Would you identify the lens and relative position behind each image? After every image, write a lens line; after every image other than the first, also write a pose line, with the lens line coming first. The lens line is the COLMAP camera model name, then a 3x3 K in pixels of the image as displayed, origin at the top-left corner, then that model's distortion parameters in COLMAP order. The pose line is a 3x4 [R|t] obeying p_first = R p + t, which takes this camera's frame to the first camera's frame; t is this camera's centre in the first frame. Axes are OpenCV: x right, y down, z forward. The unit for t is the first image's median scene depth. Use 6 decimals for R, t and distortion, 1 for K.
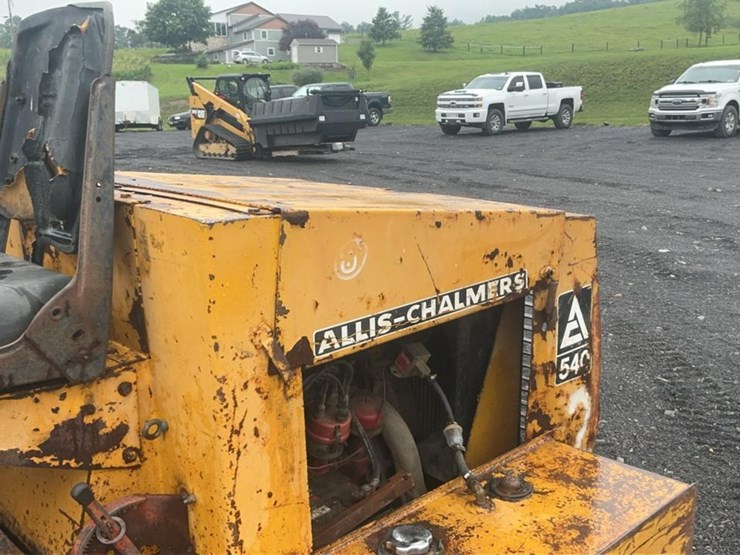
lens RADIAL K [[804.1, 0, 377.8], [0, 804.1, 278.0], [0, 0, 1]] dist [0.075036, 0.000000]
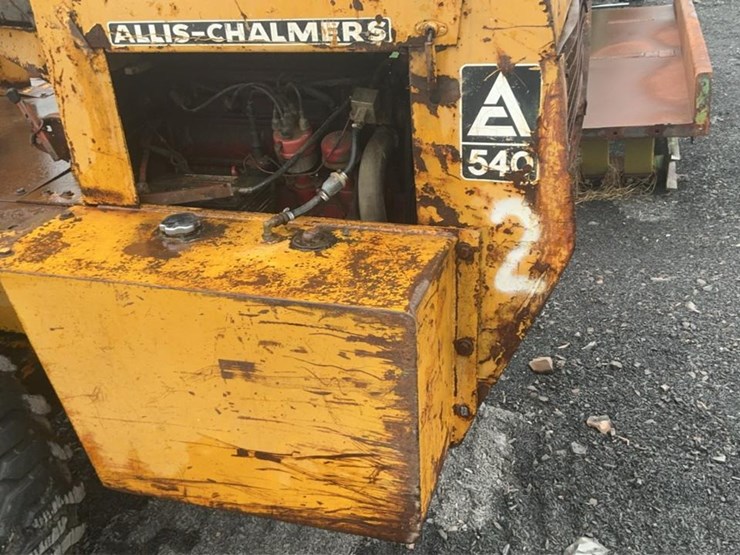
lens RADIAL K [[804.1, 0, 366.0], [0, 804.1, 275.7], [0, 0, 1]] dist [0.075036, 0.000000]
pose [[0.465727, 0.388219, -0.795226, 1.010441], [-0.148207, 0.920159, 0.362412, -0.070434], [0.872430, -0.050927, 0.486079, 0.580380]]
